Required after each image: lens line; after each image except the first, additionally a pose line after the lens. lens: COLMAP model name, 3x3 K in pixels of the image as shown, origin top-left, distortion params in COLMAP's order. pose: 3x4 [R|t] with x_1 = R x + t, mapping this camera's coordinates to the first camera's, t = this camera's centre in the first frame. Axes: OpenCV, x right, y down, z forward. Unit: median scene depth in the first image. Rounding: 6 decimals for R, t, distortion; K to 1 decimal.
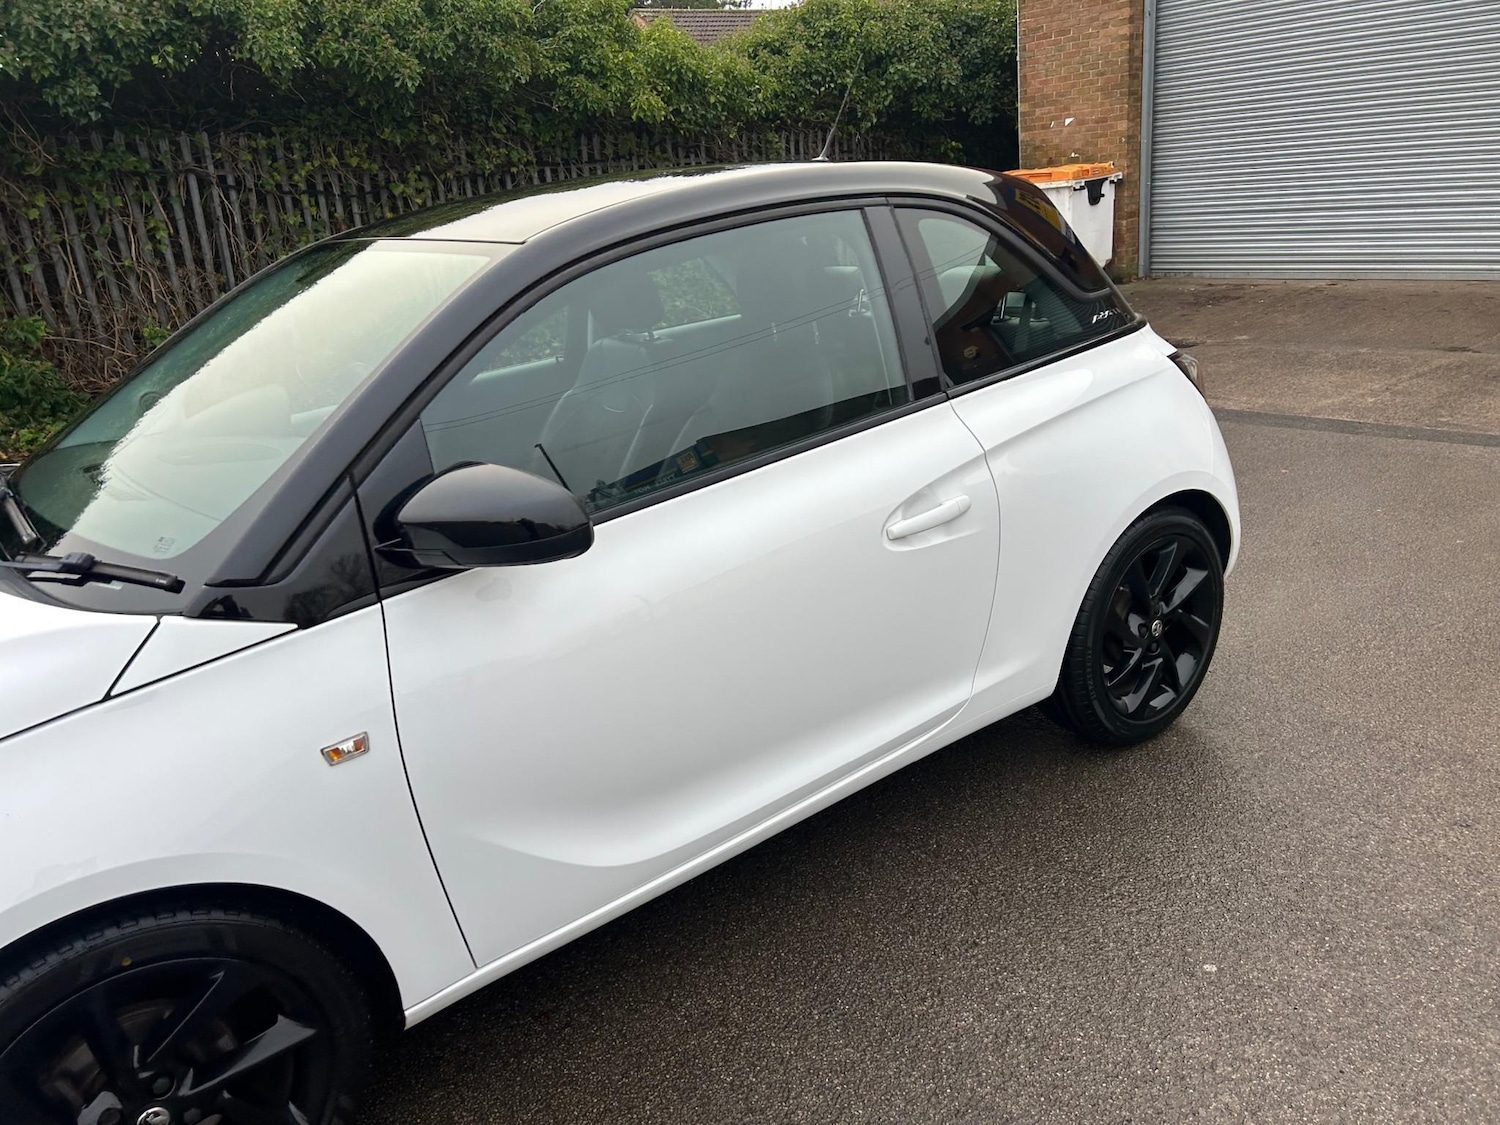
lens RADIAL K [[1116.3, 0, 750.0], [0, 1116.3, 562.5], [0, 0, 1]] dist [0.060222, -0.060772]
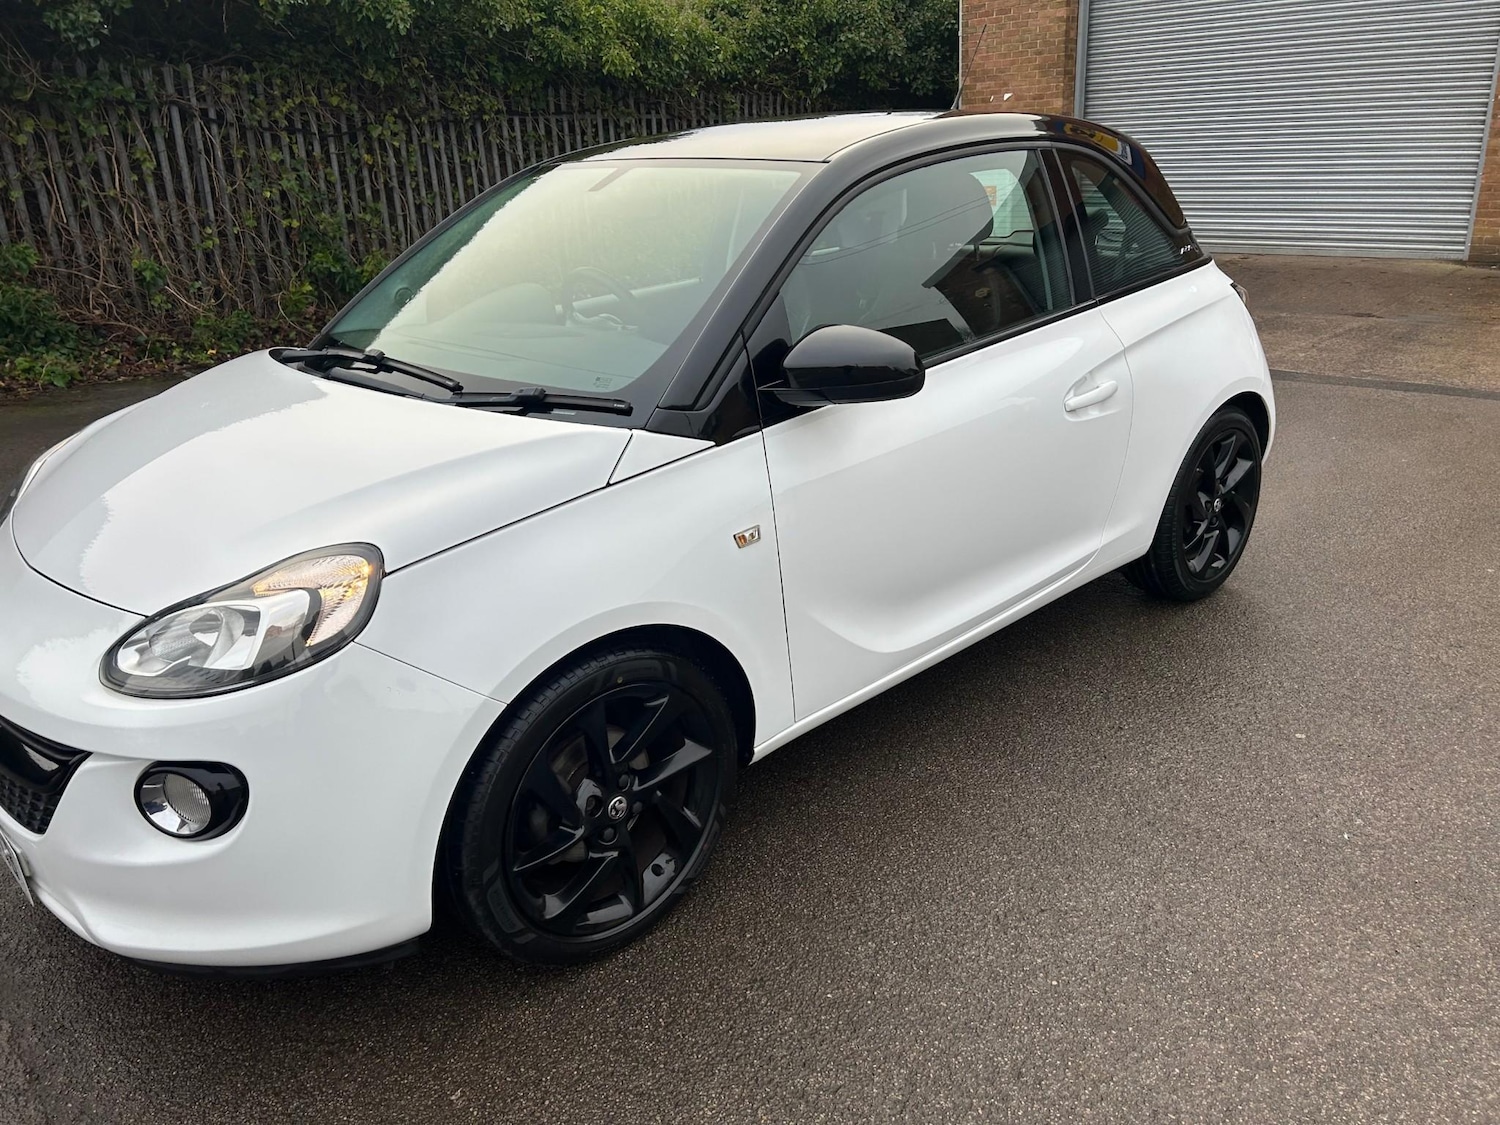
lens RADIAL K [[1111.8, 0, 768.9], [0, 1111.8, 564.8], [0, 0, 1]] dist [0.076998, -0.080106]
pose [[0.993525, 0.000666, 0.113614, -0.079684], [-0.003936, 0.999584, 0.028558, 0.026547], [-0.113548, -0.028820, 0.993114, -0.052907]]
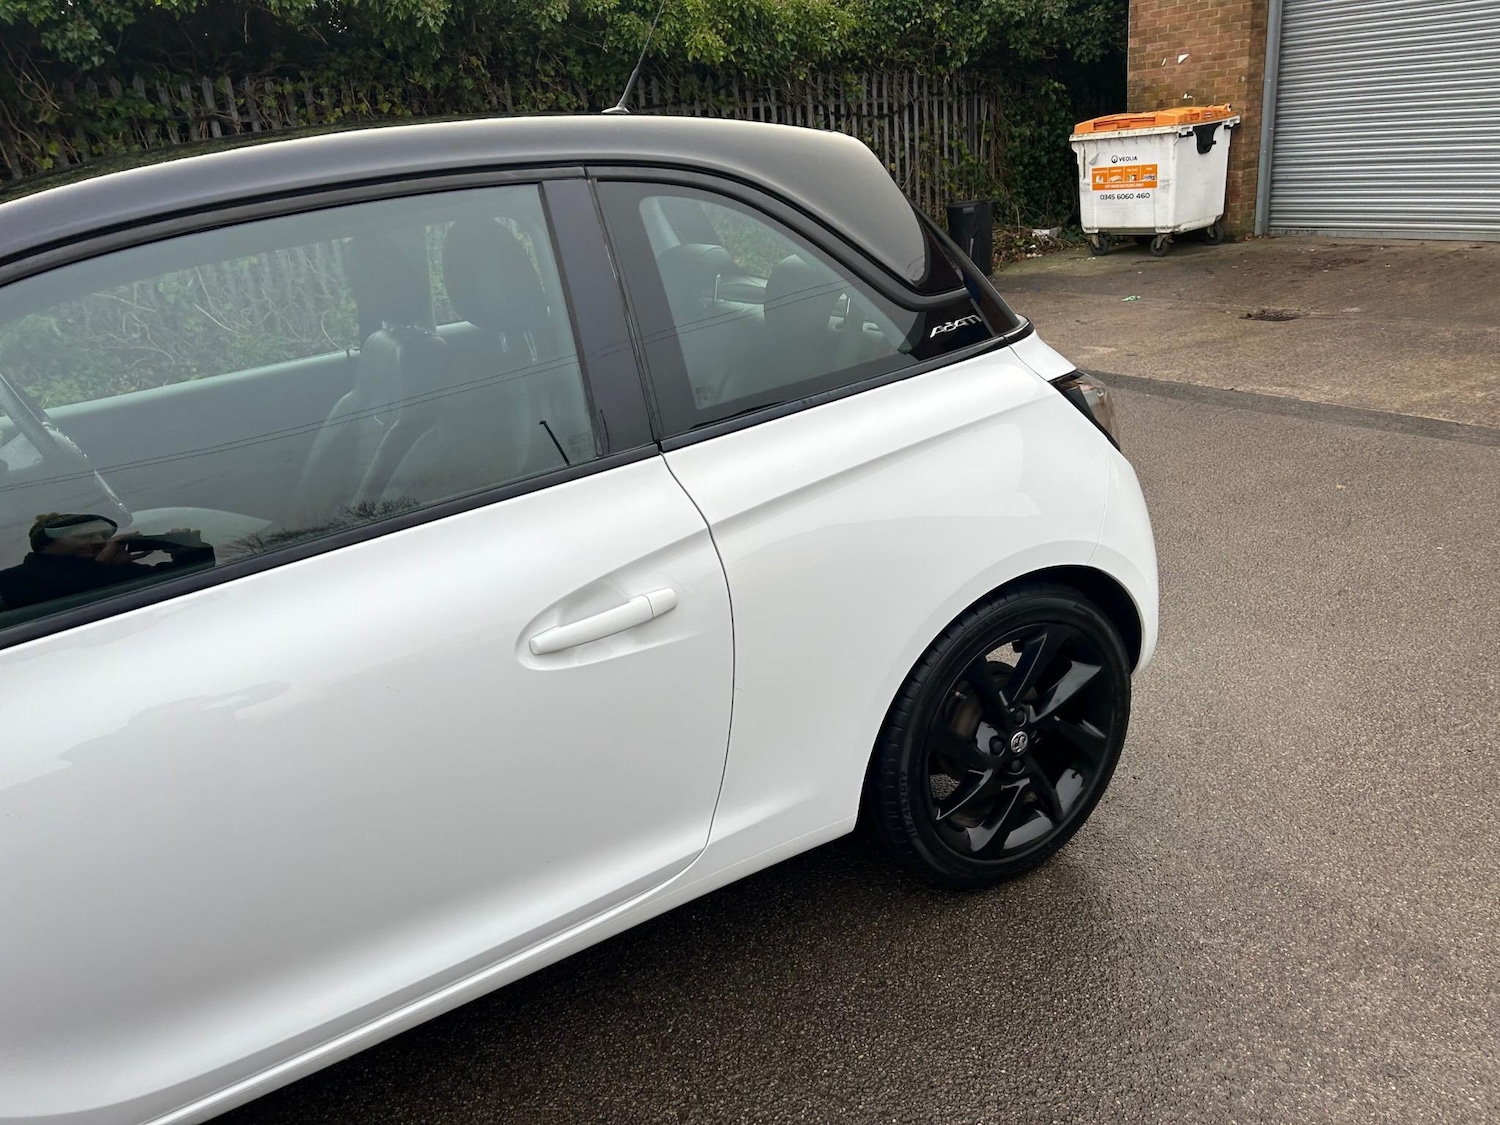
lens RADIAL K [[1112.4, 0, 752.3], [0, 1112.4, 564.4], [0, 0, 1]] dist [0.076657, -0.080596]
pose [[0.993125, 0.042017, -0.109257, 0.076050], [-0.036996, 0.998182, 0.047587, -0.026257], [0.111058, -0.043218, 0.992874, 0.069175]]
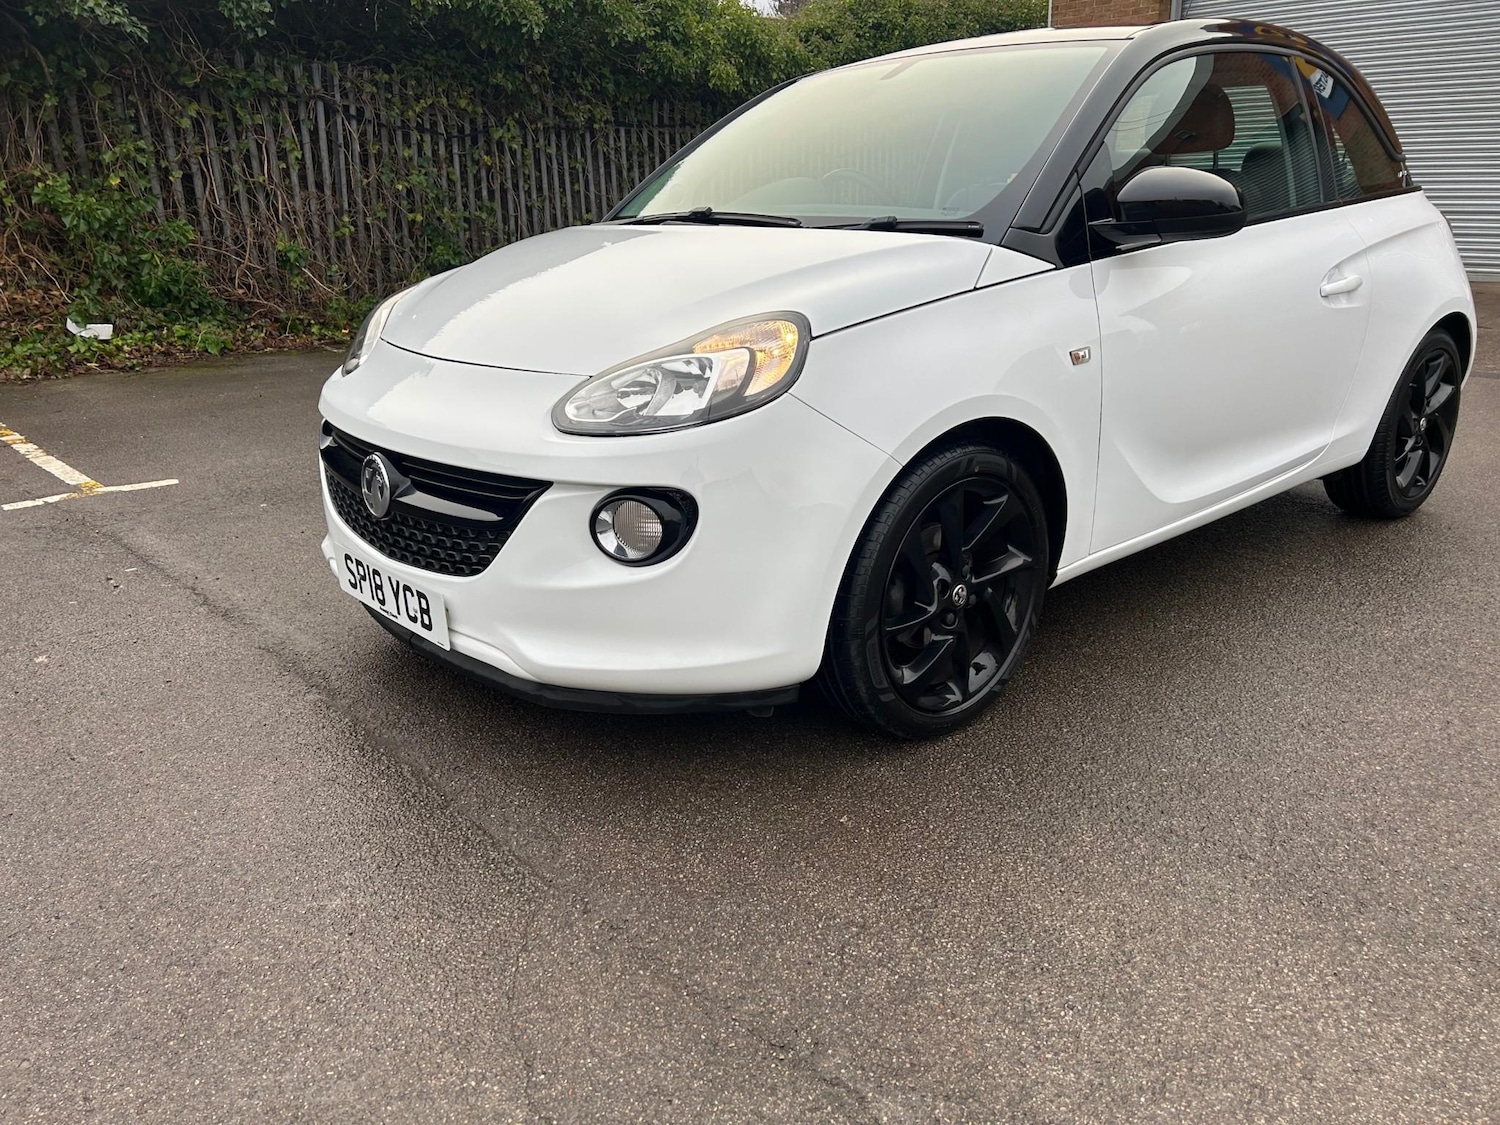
lens RADIAL K [[1120.3, 0, 750.9], [0, 1120.3, 564.8], [0, 0, 1]] dist [0.059910, -0.062505]
pose [[0.996284, 0.039027, 0.076776, -0.145157], [-0.038150, 0.999189, -0.012858, 0.077309], [-0.077216, 0.009881, 0.996965, -0.068250]]
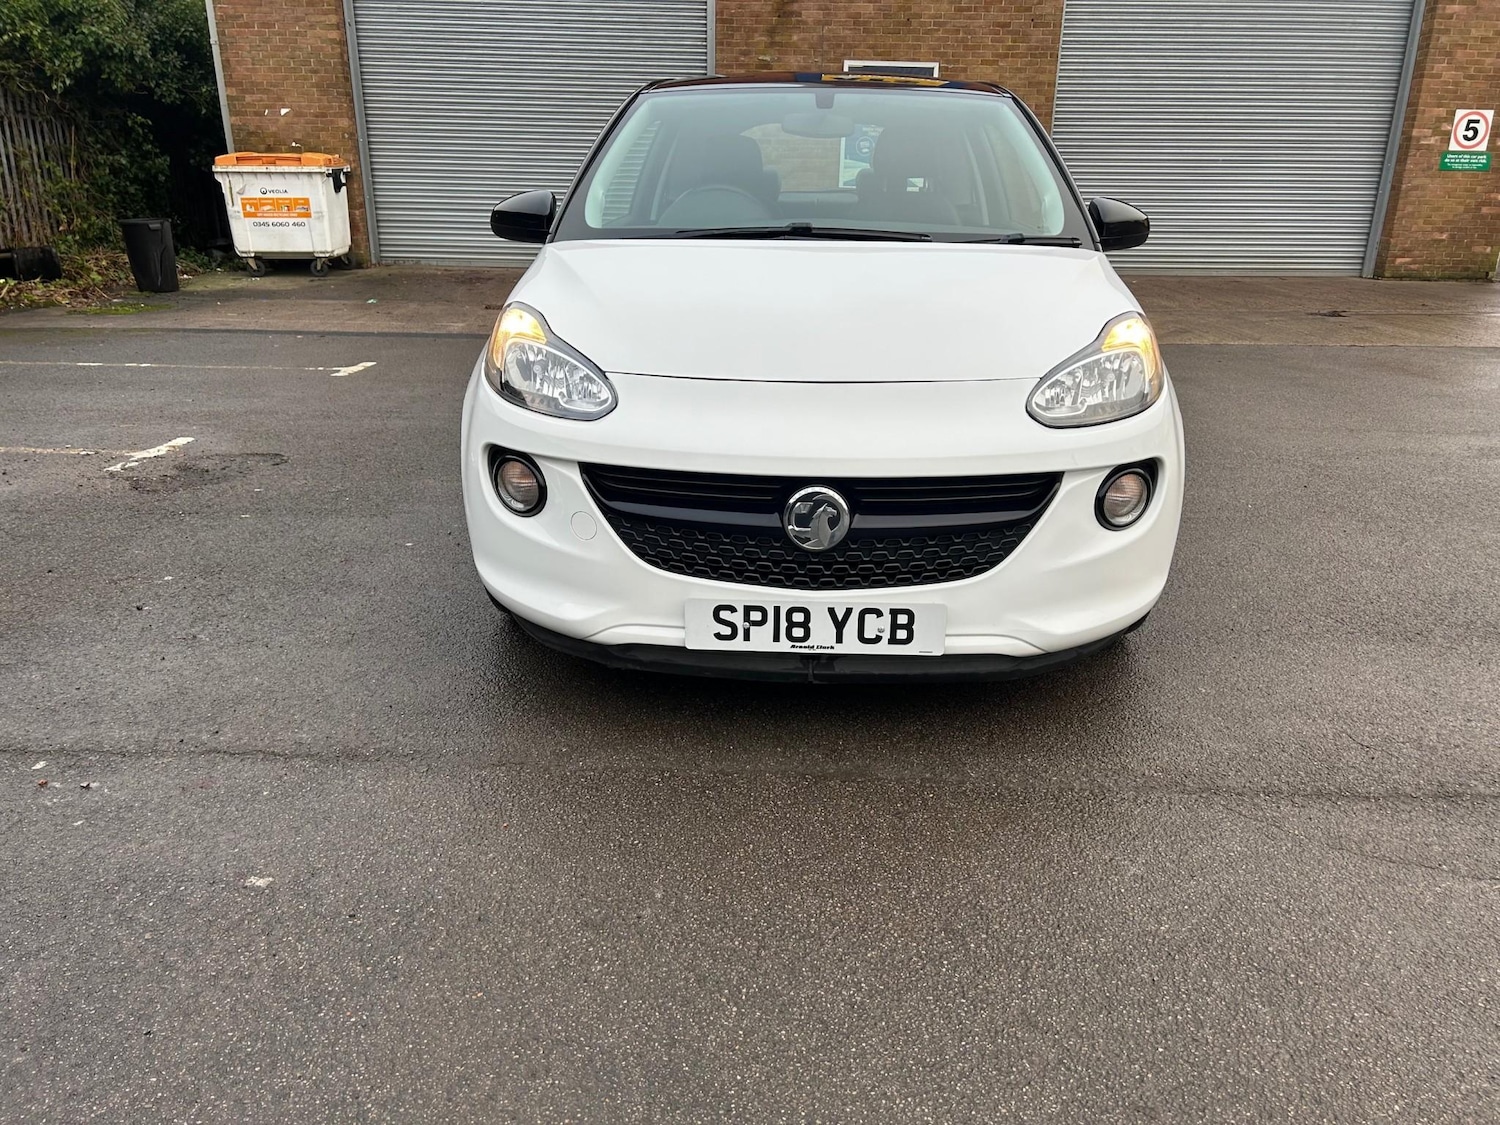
lens RADIAL K [[1118.1, 0, 740.7], [0, 1118.1, 569.7], [0, 0, 1]] dist [0.063133, -0.064041]
pose [[0.652220, -0.167091, 0.739385, -0.380298], [0.184230, 0.981098, 0.059204, 0.055203], [-0.735302, 0.097602, 0.670675, 0.030454]]
